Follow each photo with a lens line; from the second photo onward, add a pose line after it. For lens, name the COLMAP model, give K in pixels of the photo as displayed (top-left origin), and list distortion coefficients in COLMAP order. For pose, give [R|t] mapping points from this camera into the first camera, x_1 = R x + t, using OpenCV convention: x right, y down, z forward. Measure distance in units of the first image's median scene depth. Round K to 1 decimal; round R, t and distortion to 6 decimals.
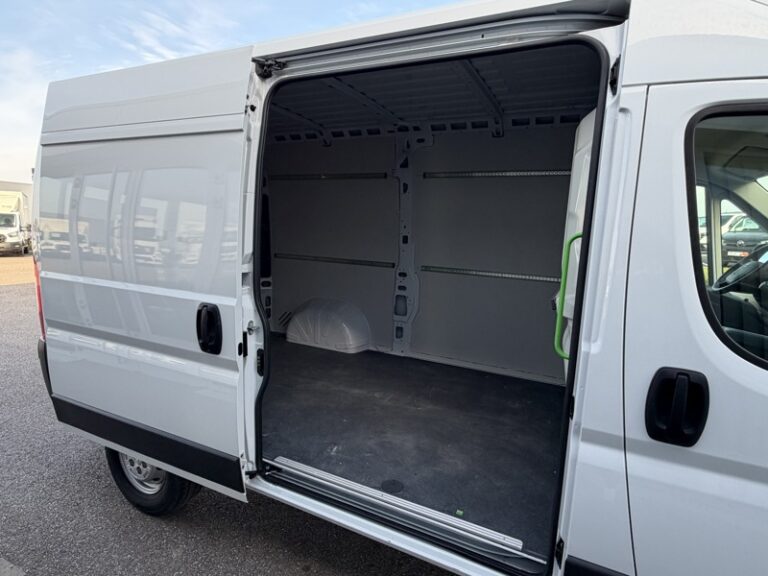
lens RADIAL K [[419.6, 0, 384.0], [0, 419.6, 288.0], [0, 0, 1]] dist [0.001178, 0.000510]
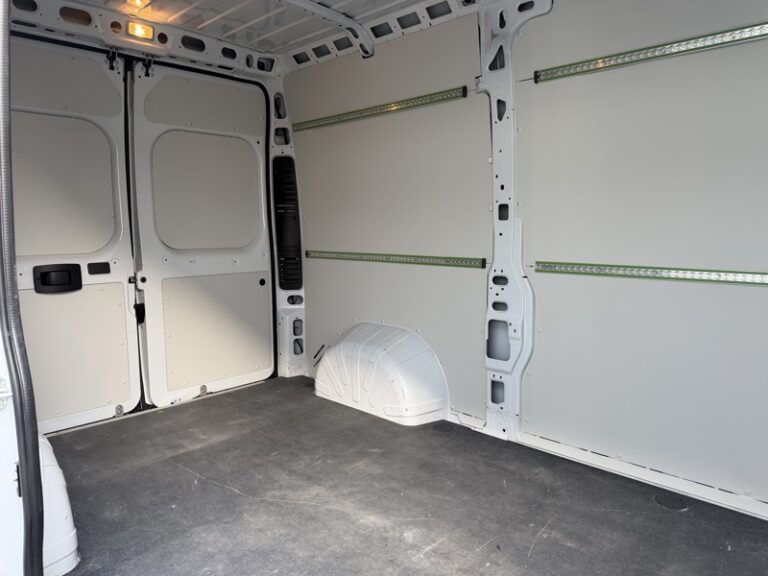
lens RADIAL K [[540.6, 0, 383.3], [0, 540.6, 289.8], [0, 0, 1]] dist [0.069310, -0.120251]
pose [[0.951386, -0.005633, -0.307948, 0.114598], [-0.005518, 0.999361, -0.035327, 0.004408], [0.307950, 0.035309, 0.950747, 0.326422]]
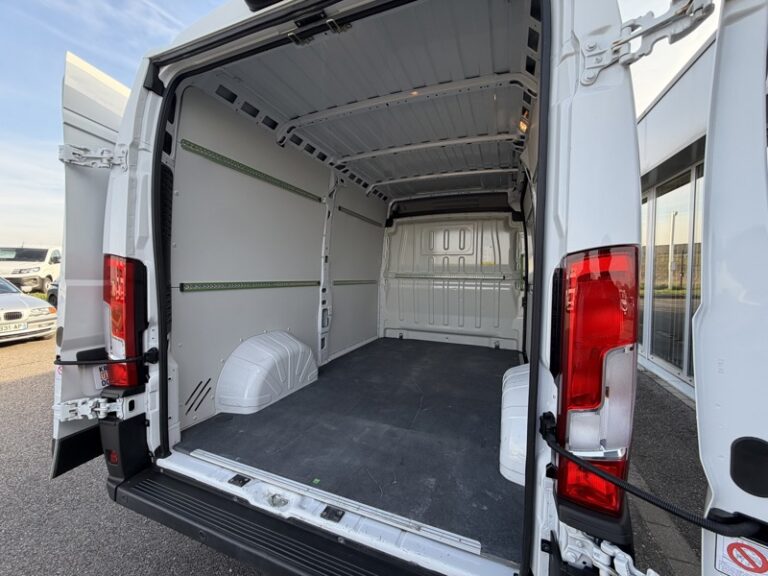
lens RADIAL K [[305.2, 0, 382.3], [0, 305.2, 288.3], [0, 0, 1]] dist [-0.000083, -0.000122]
pose [[-0.073205, -0.080340, 0.994076, -0.794543], [0.133162, 0.987038, 0.089577, -0.091462], [-0.988387, 0.138931, -0.061558, 0.910846]]
